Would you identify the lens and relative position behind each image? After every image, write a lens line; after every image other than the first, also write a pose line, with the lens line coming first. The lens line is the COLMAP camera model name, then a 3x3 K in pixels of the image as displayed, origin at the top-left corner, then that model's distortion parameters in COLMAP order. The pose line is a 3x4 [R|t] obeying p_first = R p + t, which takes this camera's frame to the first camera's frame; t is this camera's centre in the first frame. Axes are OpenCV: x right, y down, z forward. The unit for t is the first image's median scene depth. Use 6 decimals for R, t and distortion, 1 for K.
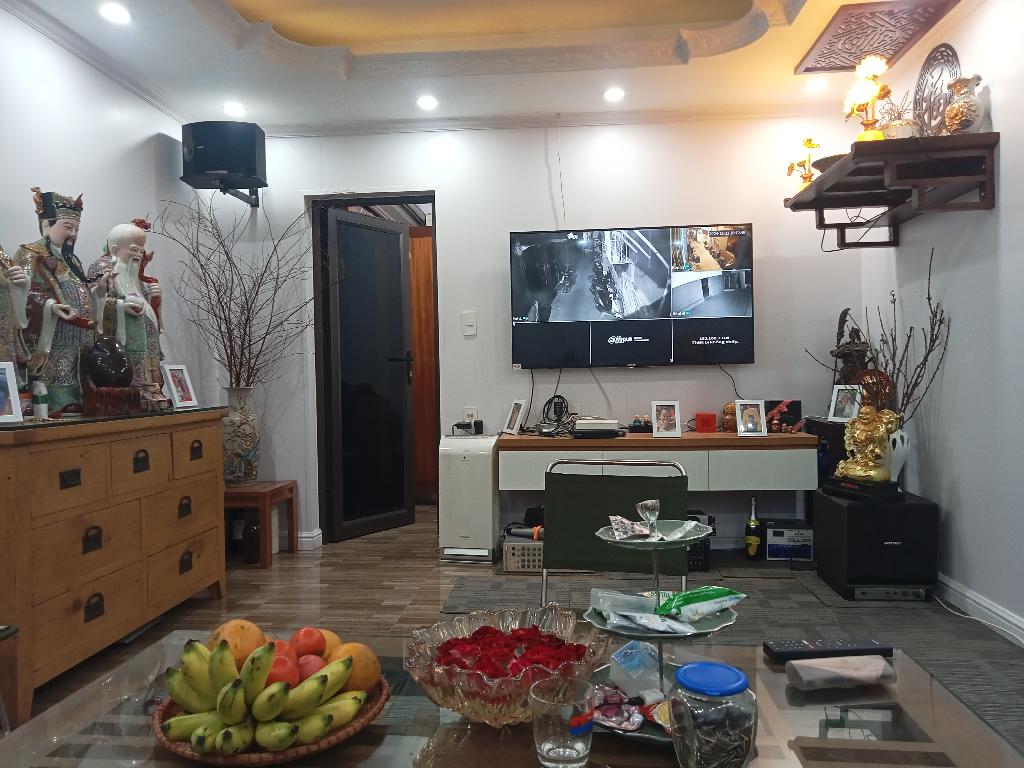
lens RADIAL K [[749.2, 0, 513.8], [0, 749.2, 388.0], [0, 0, 1]] dist [0.022329, -0.020263]
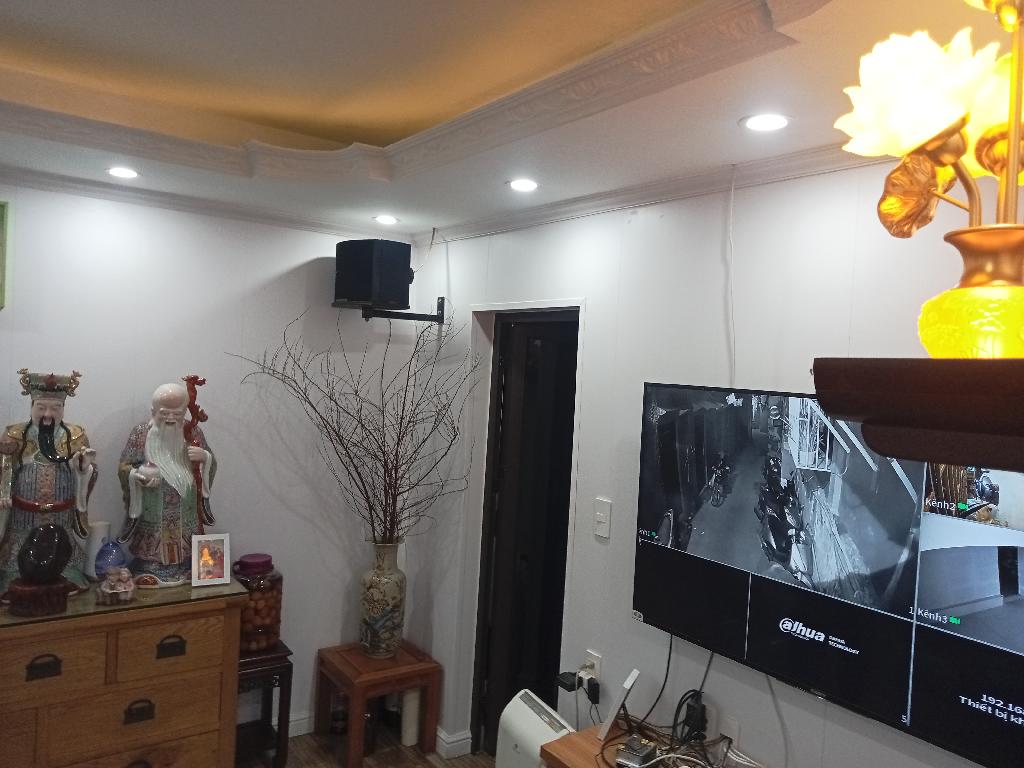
lens RADIAL K [[749.2, 0, 509.1], [0, 749.2, 378.4], [0, 0, 1]] dist [0.022329, -0.020263]
pose [[0.647758, 0.067371, -0.758862, 0.370071], [-0.083812, 0.996338, 0.016912, -0.214165], [0.757222, 0.052647, 0.651032, 0.546940]]
